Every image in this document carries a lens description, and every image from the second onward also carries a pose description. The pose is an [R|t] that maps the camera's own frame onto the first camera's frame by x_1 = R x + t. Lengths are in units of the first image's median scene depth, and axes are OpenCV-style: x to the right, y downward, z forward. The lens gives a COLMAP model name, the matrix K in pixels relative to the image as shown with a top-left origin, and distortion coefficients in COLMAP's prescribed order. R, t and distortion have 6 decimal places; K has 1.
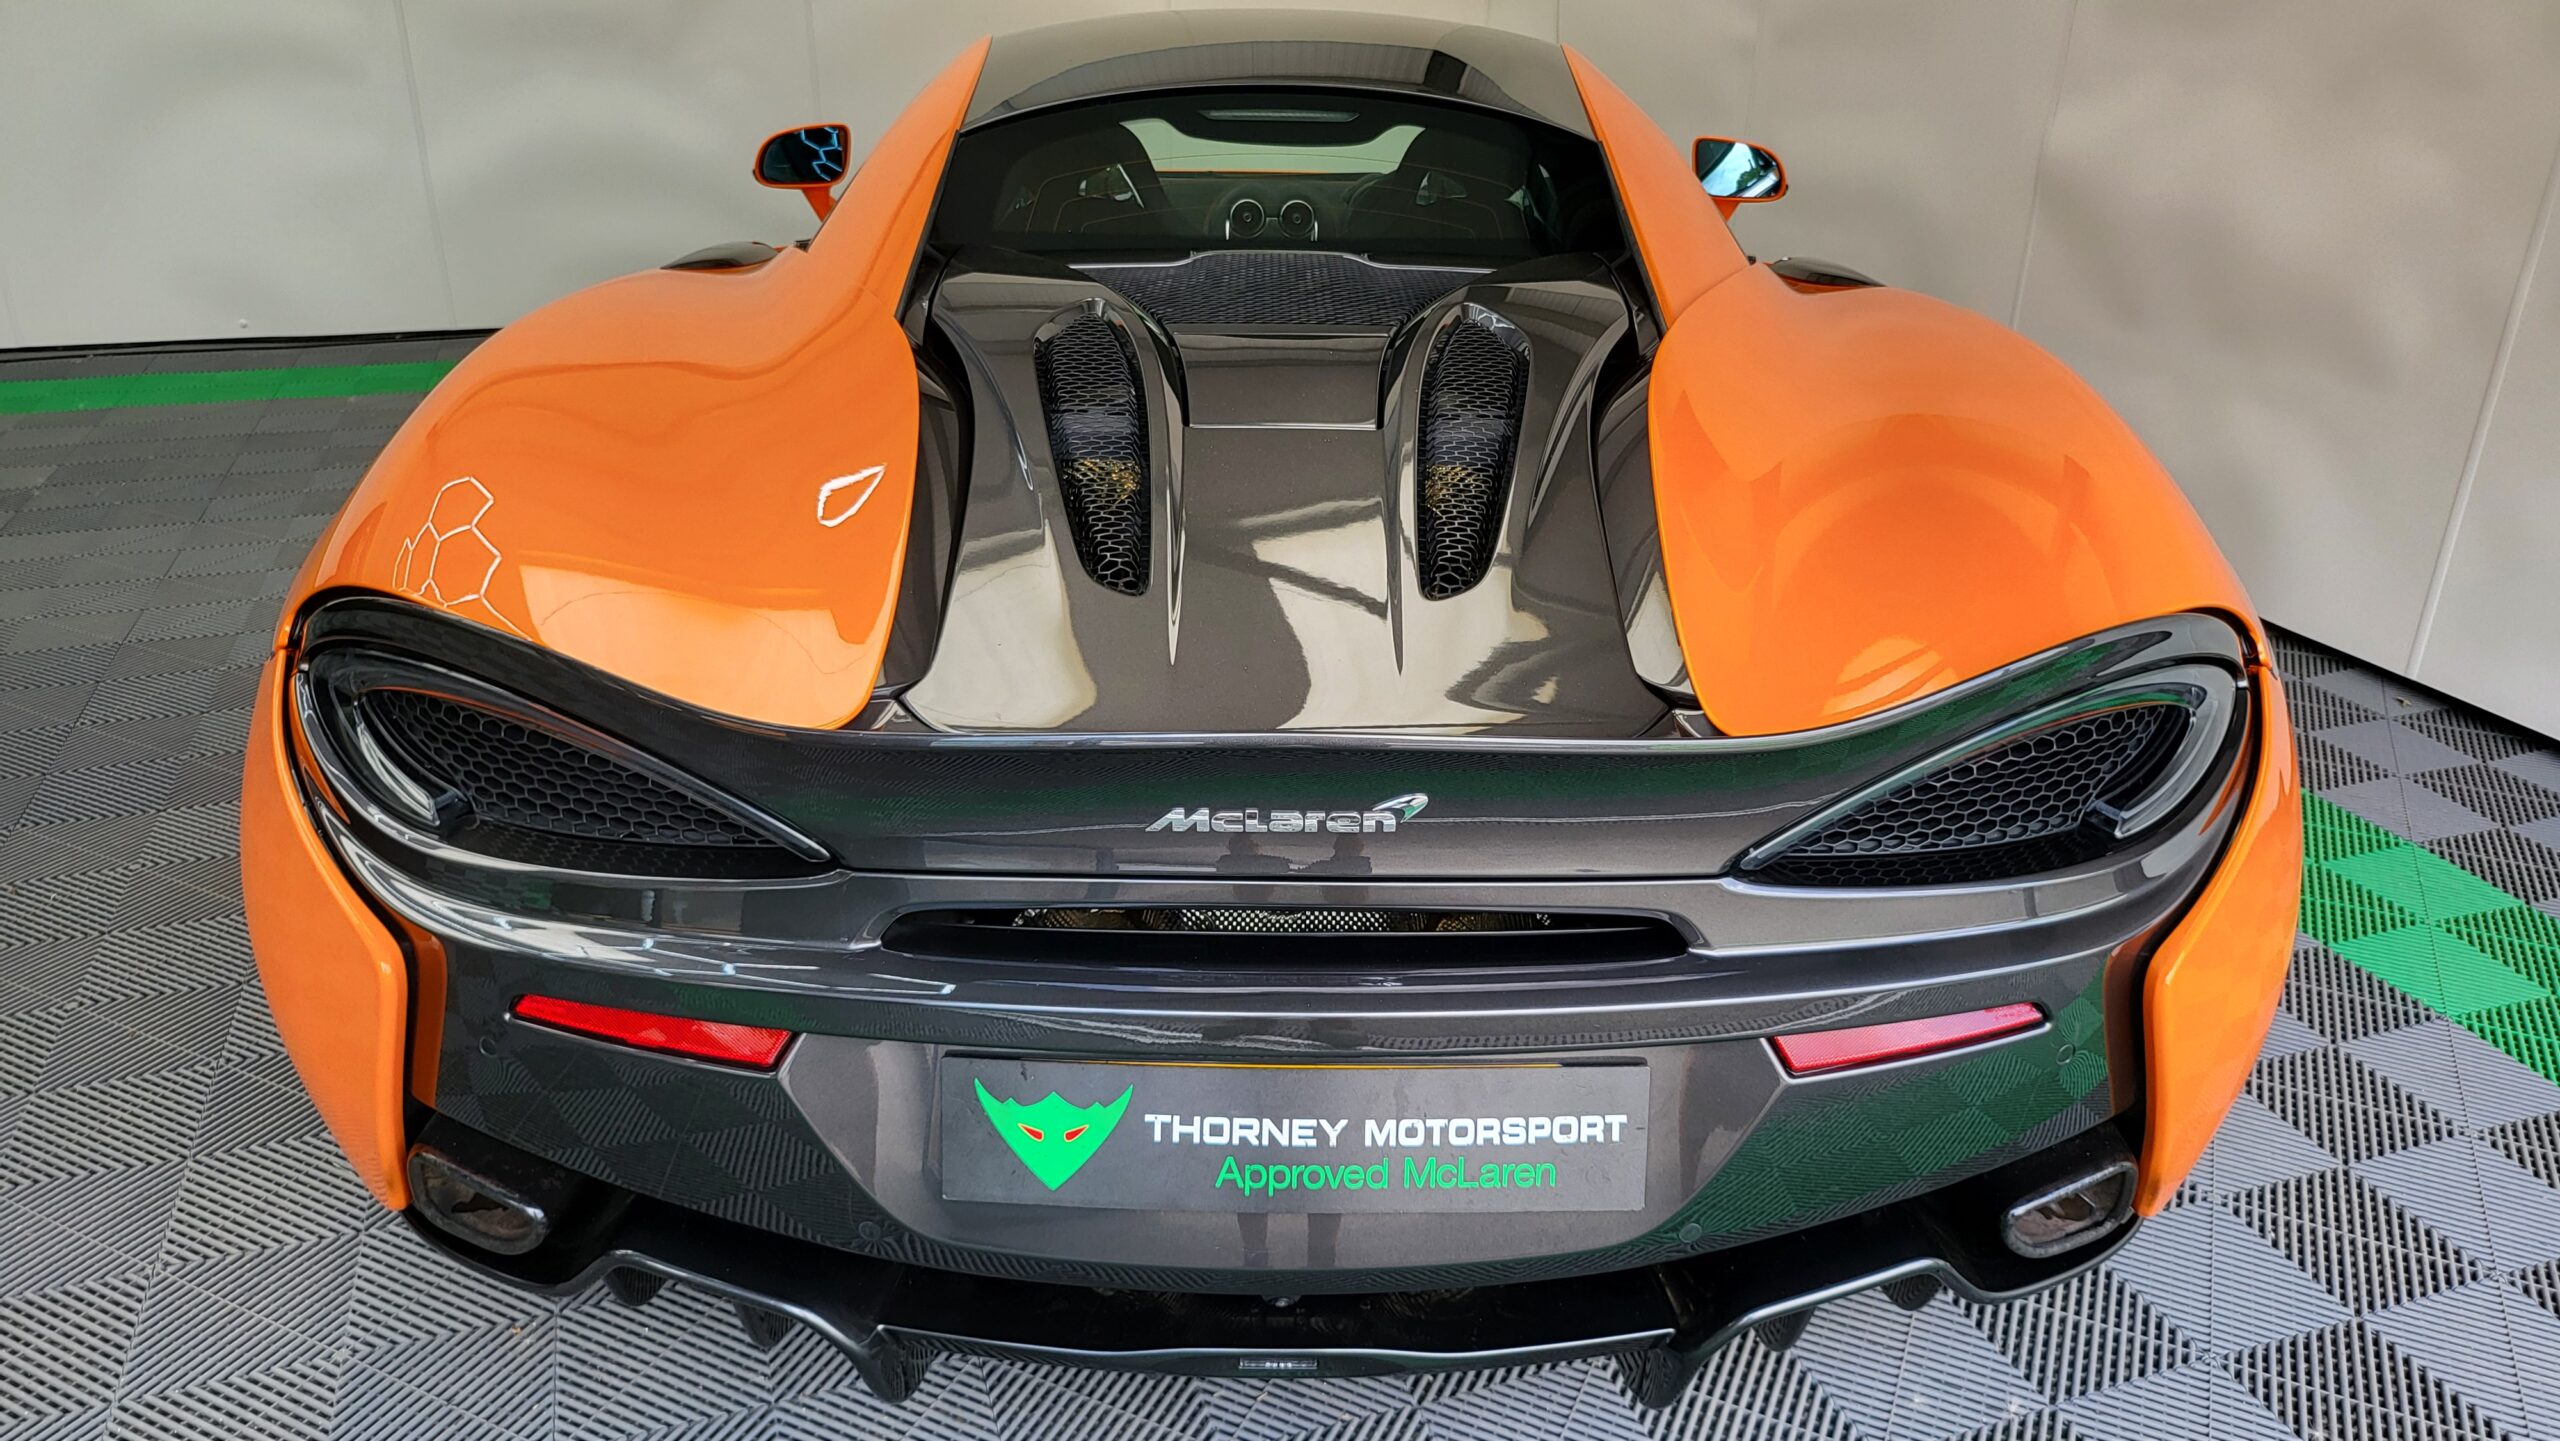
lens RADIAL K [[1807.6, 0, 1279.7], [0, 1807.6, 727.9], [0, 0, 1]] dist [0.040576, -0.039507]
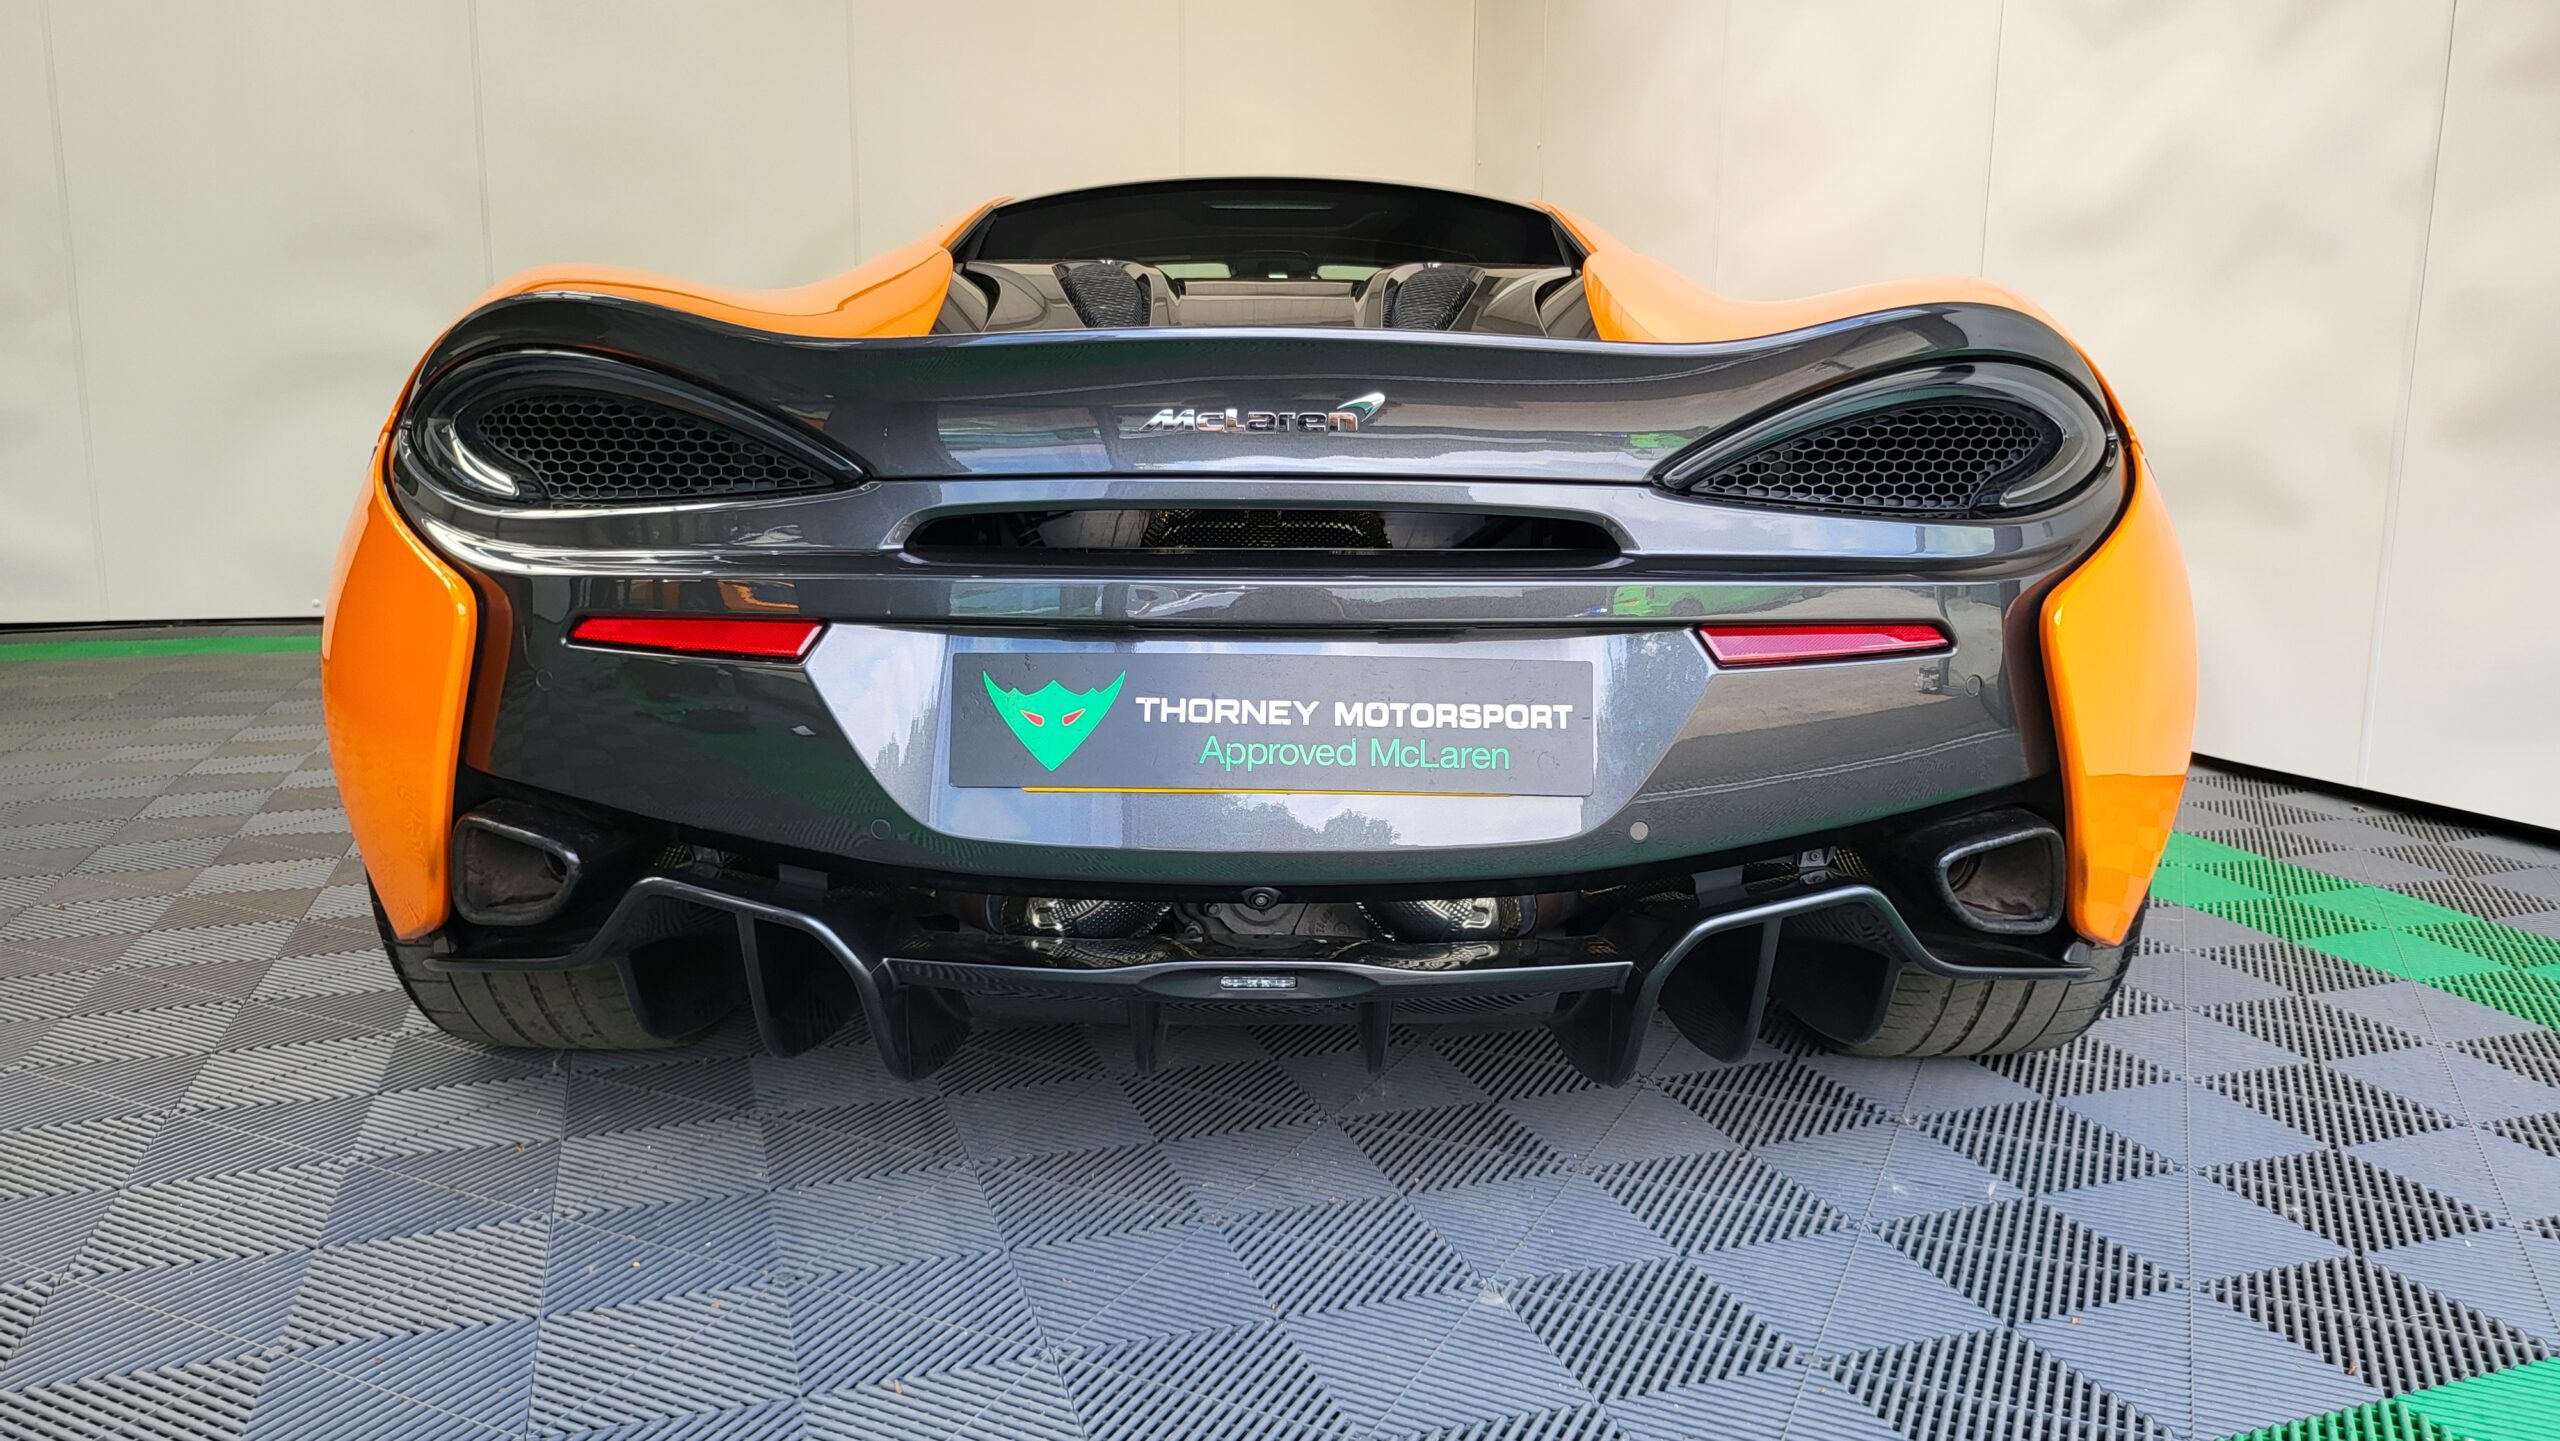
lens RADIAL K [[1807.6, 0, 1283.6], [0, 1807.6, 697.5], [0, 0, 1]] dist [0.040576, -0.039507]
pose [[0.999971, -0.005353, -0.005475, 0.021826], [0.003817, 0.968338, -0.249614, 0.487186], [0.006638, 0.249585, 0.968330, -0.070037]]
